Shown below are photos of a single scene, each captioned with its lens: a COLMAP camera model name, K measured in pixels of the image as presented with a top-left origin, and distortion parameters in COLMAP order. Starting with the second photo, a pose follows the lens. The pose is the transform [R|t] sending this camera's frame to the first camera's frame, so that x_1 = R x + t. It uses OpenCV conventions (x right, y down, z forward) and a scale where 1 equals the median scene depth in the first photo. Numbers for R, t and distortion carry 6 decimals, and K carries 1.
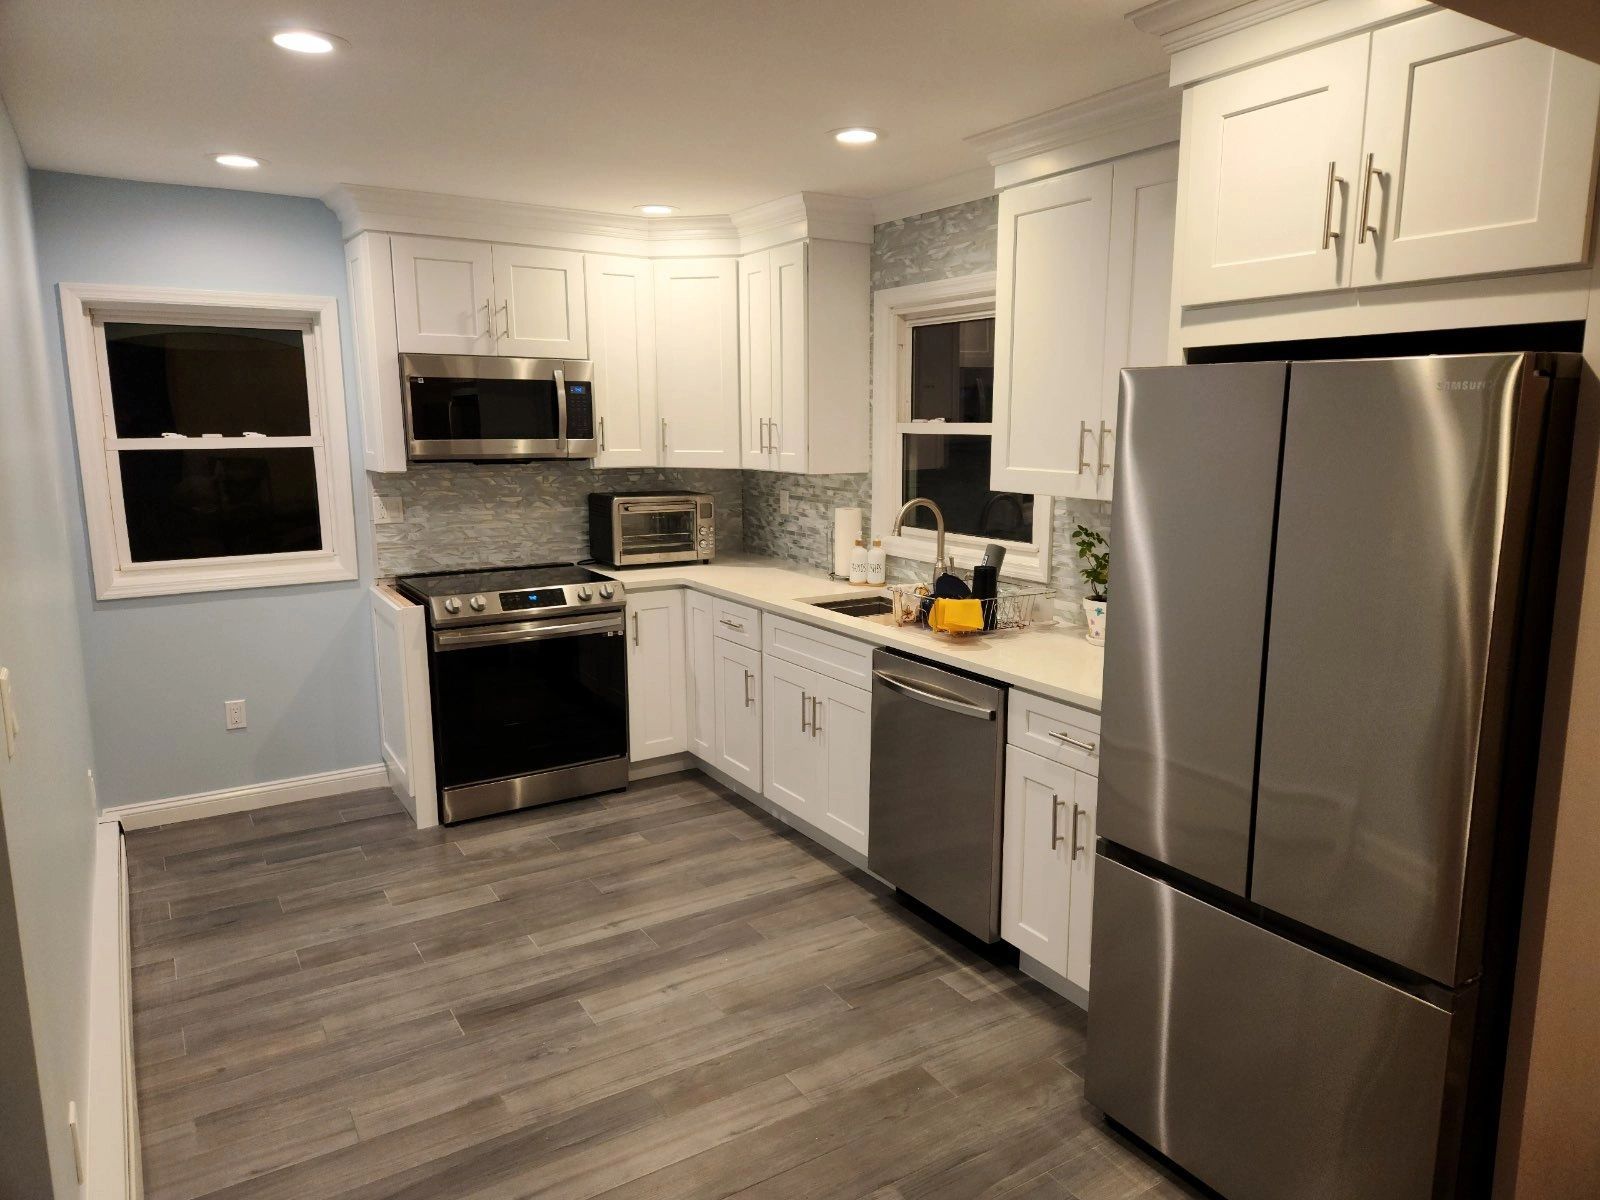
lens RADIAL K [[1063.3, 0, 816.5], [0, 1063.3, 580.2], [0, 0, 1]] dist [0.103177, -0.099114]
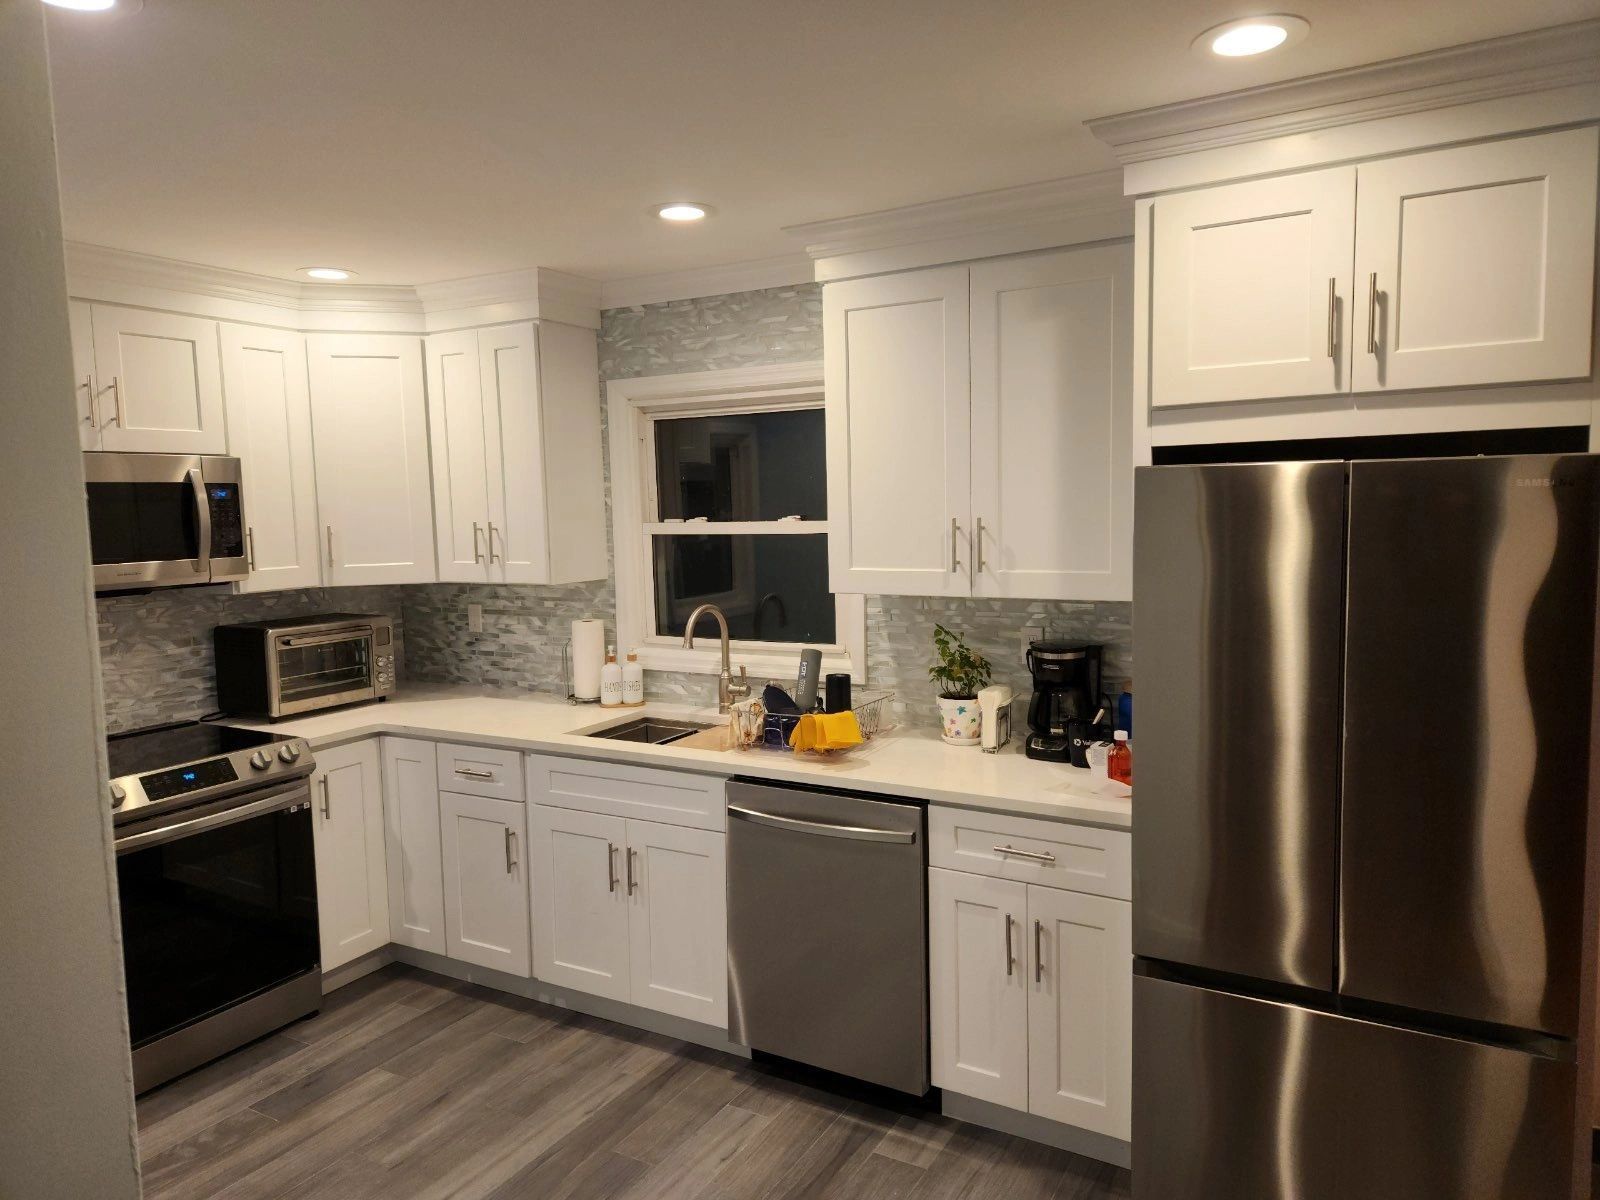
lens RADIAL K [[1063.3, 0, 816.5], [0, 1063.3, 580.2], [0, 0, 1]] dist [0.103177, -0.099114]
pose [[0.888161, -0.057166, 0.455963, -0.216343], [0.094782, 0.993686, -0.060042, -0.031739], [-0.449652, 0.096544, 0.887971, 0.135977]]
